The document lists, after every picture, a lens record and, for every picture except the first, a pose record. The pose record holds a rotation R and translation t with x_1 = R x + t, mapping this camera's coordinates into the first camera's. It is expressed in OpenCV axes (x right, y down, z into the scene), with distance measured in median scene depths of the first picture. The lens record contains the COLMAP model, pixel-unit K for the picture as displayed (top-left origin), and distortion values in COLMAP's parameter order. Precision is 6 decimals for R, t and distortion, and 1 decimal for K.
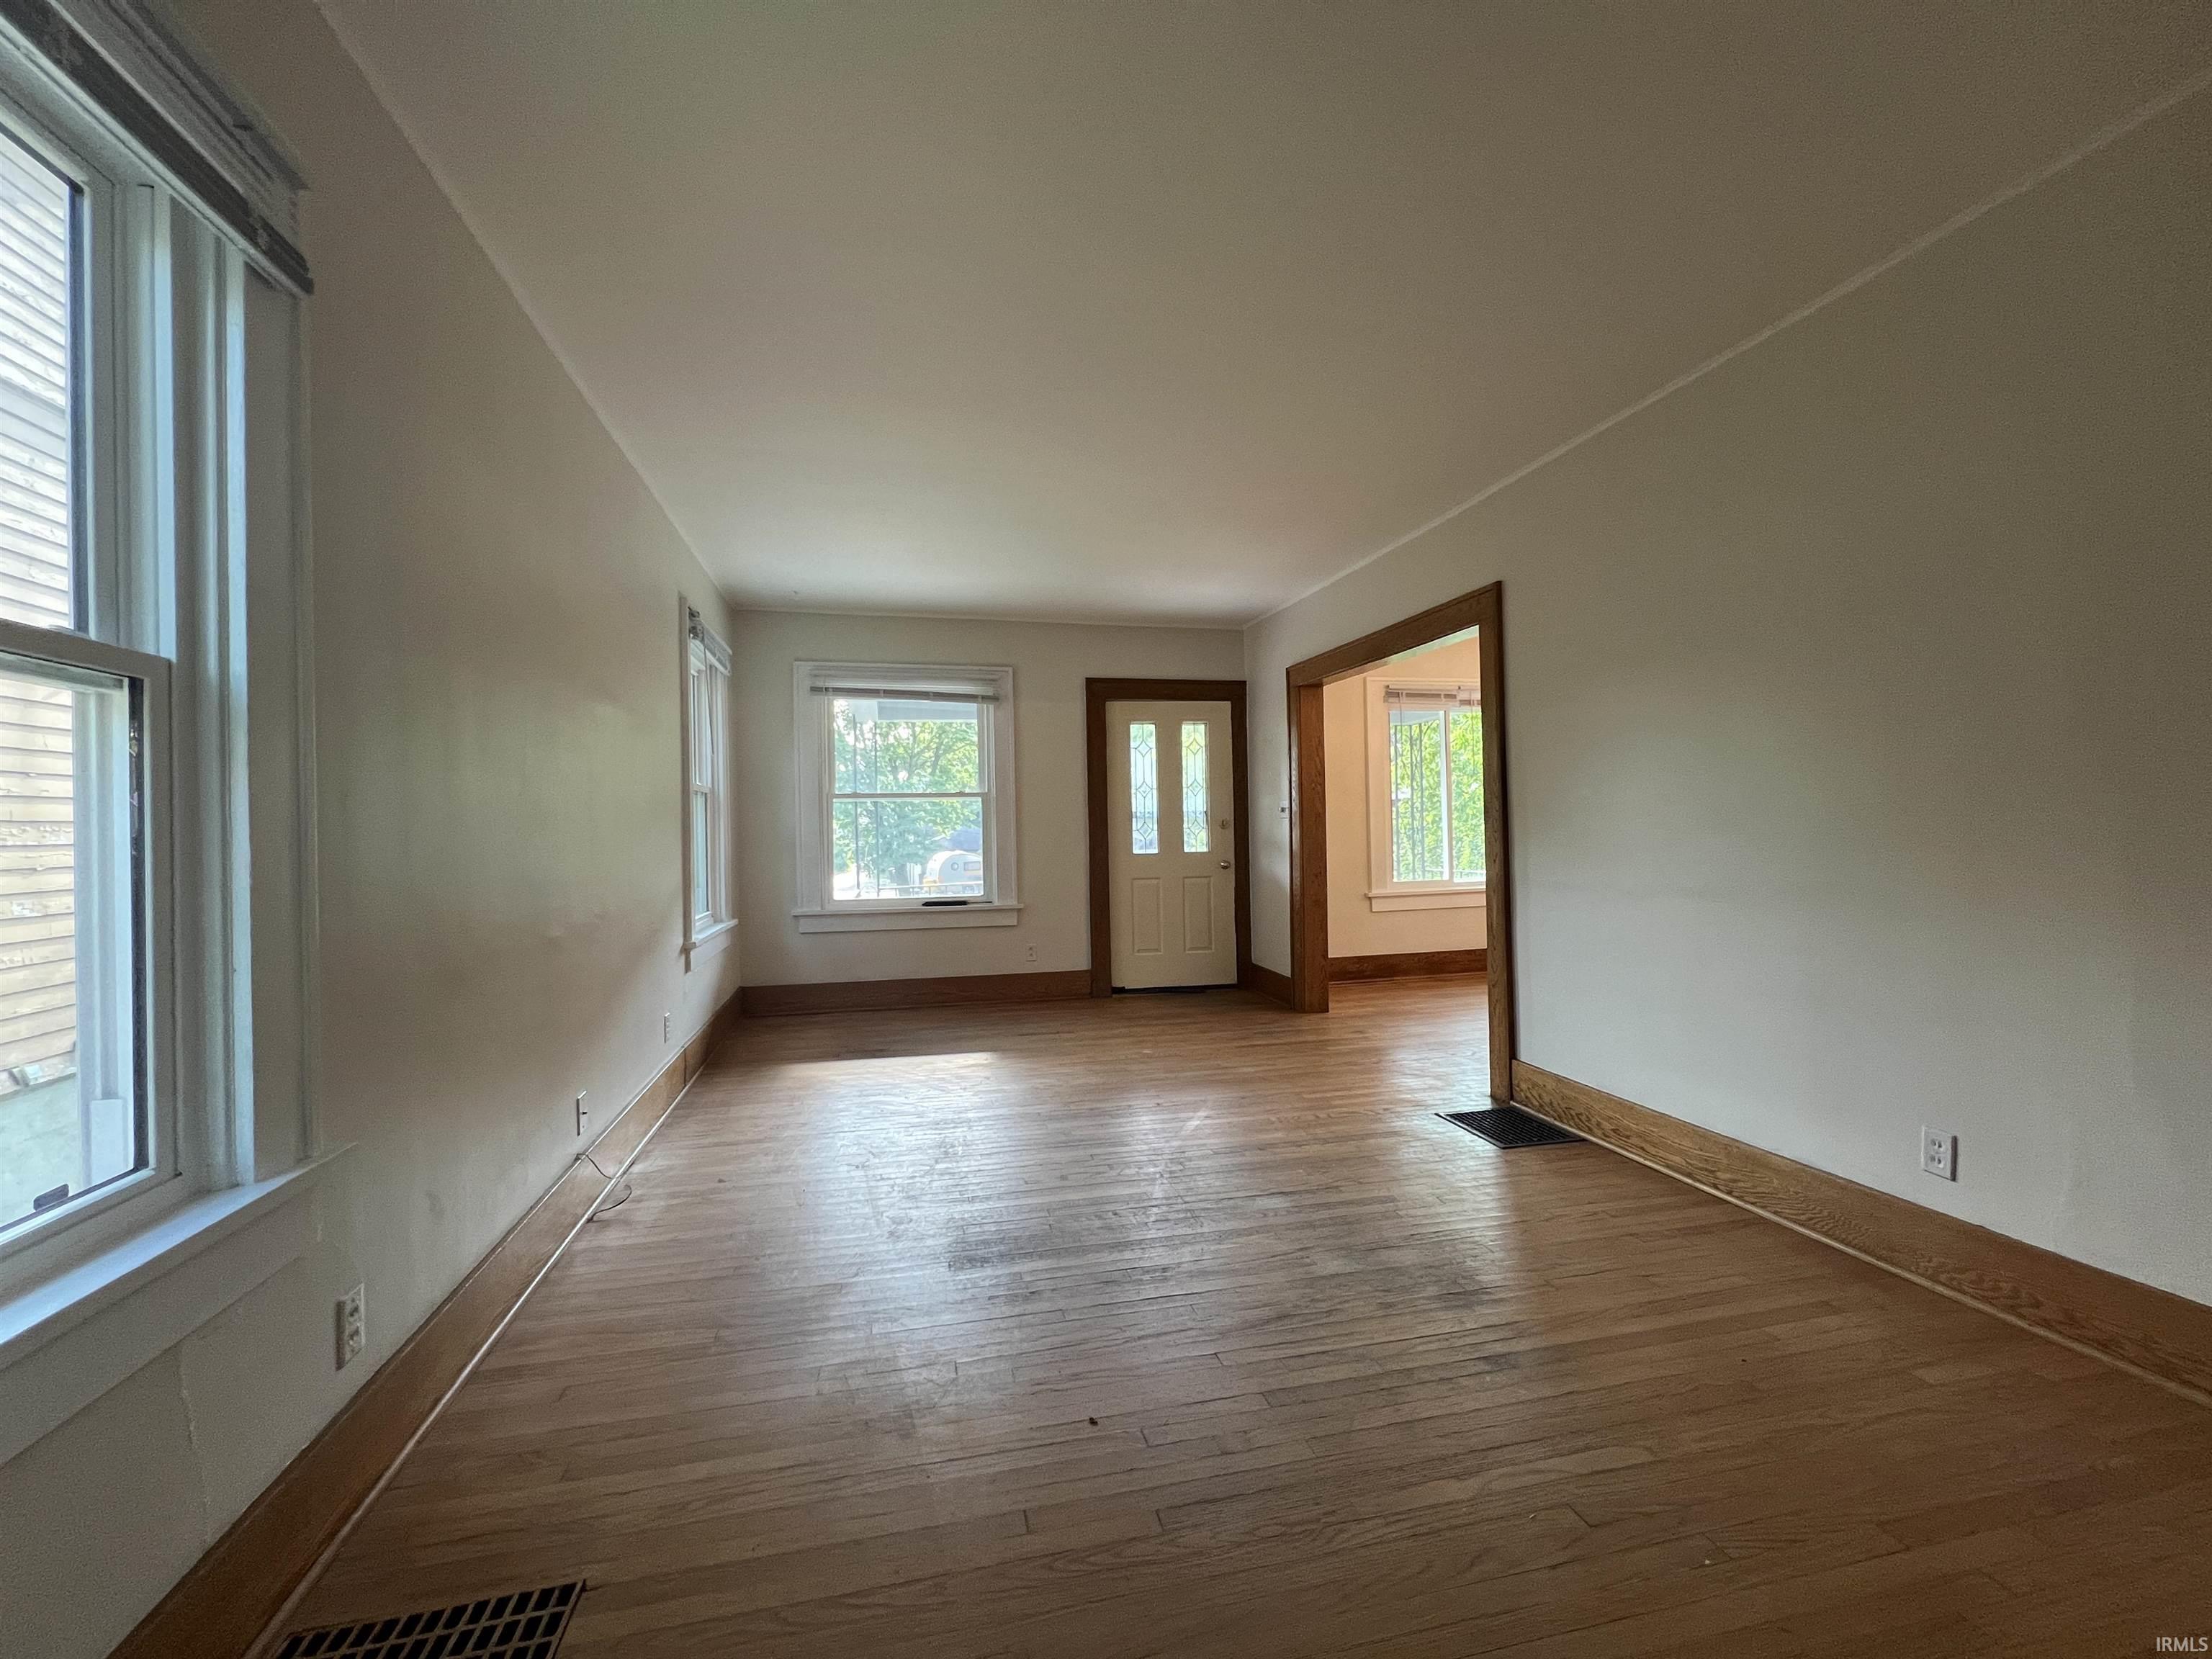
lens RADIAL K [[899.0, 0, 1097.4], [0, 899.0, 827.3], [0, 0, 1]] dist [-0.000307, 0.000601]
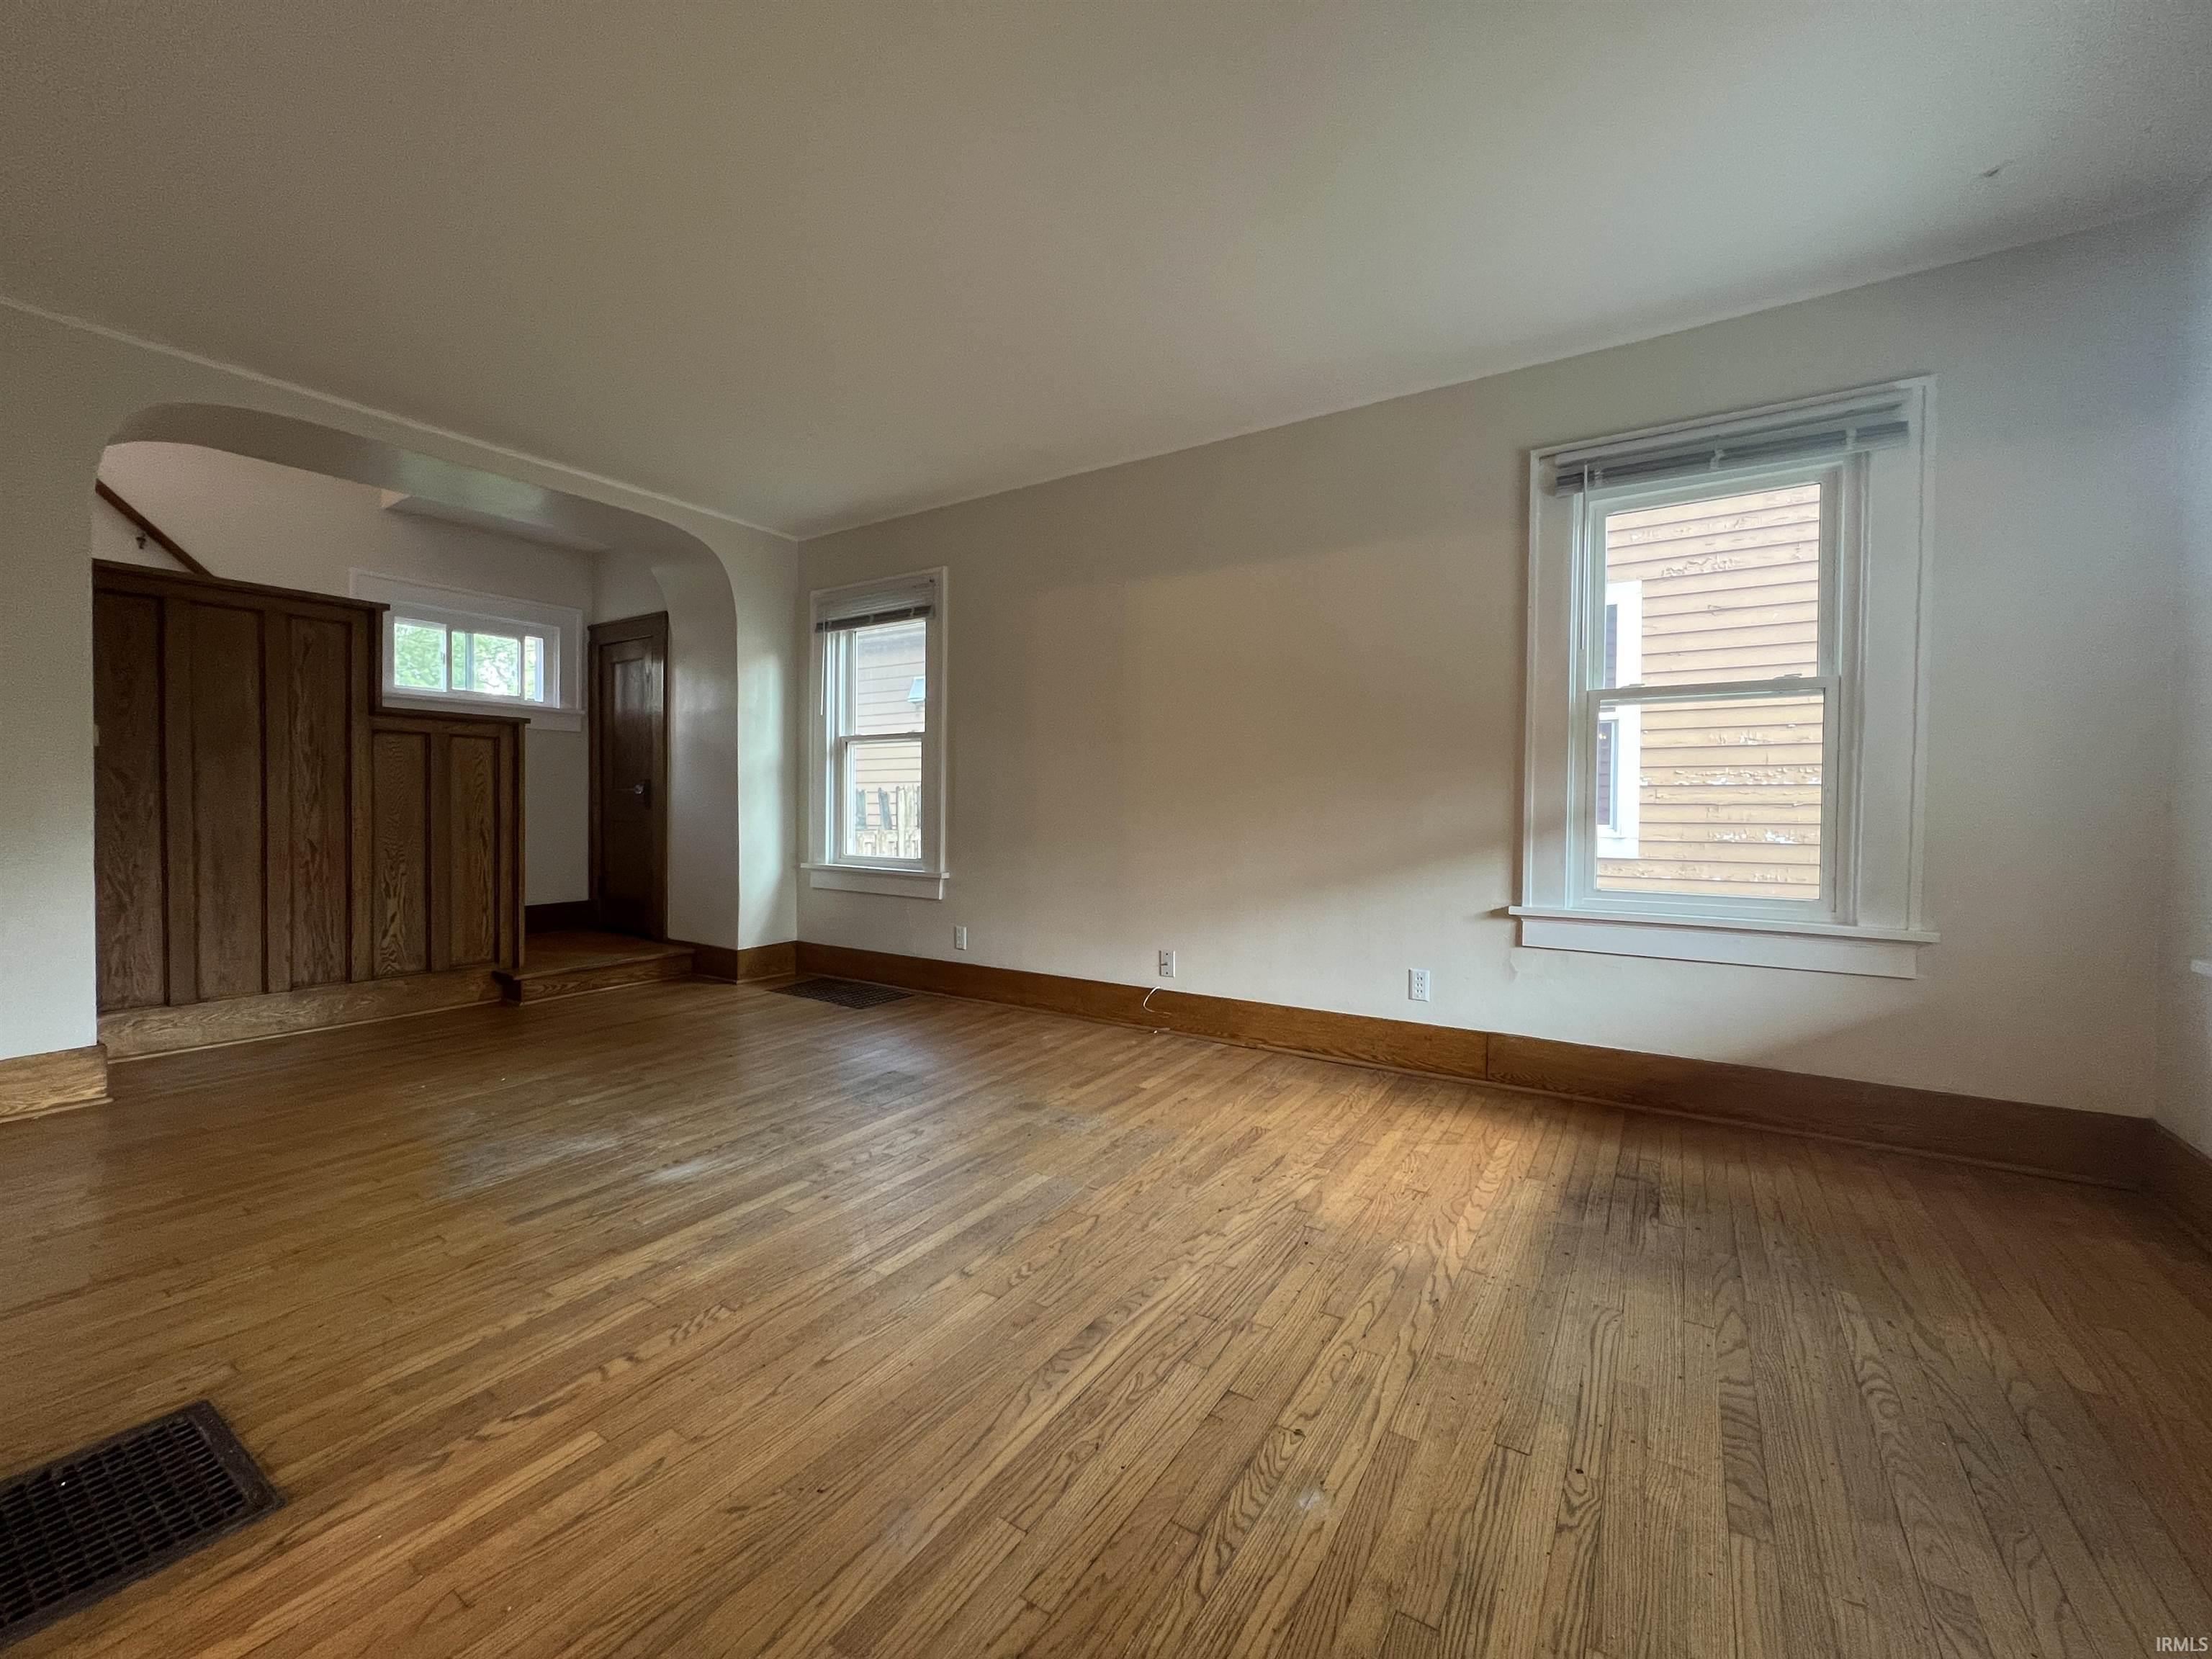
lens RADIAL K [[899.0, 0, 1101.1], [0, 899.0, 818.5], [0, 0, 1]] dist [-0.000307, 0.000601]
pose [[-0.724864, 0.023732, -0.688484, 0.379714], [0.008216, 0.999633, 0.025808, 0.032867], [0.688843, 0.013051, -0.724793, 1.489898]]
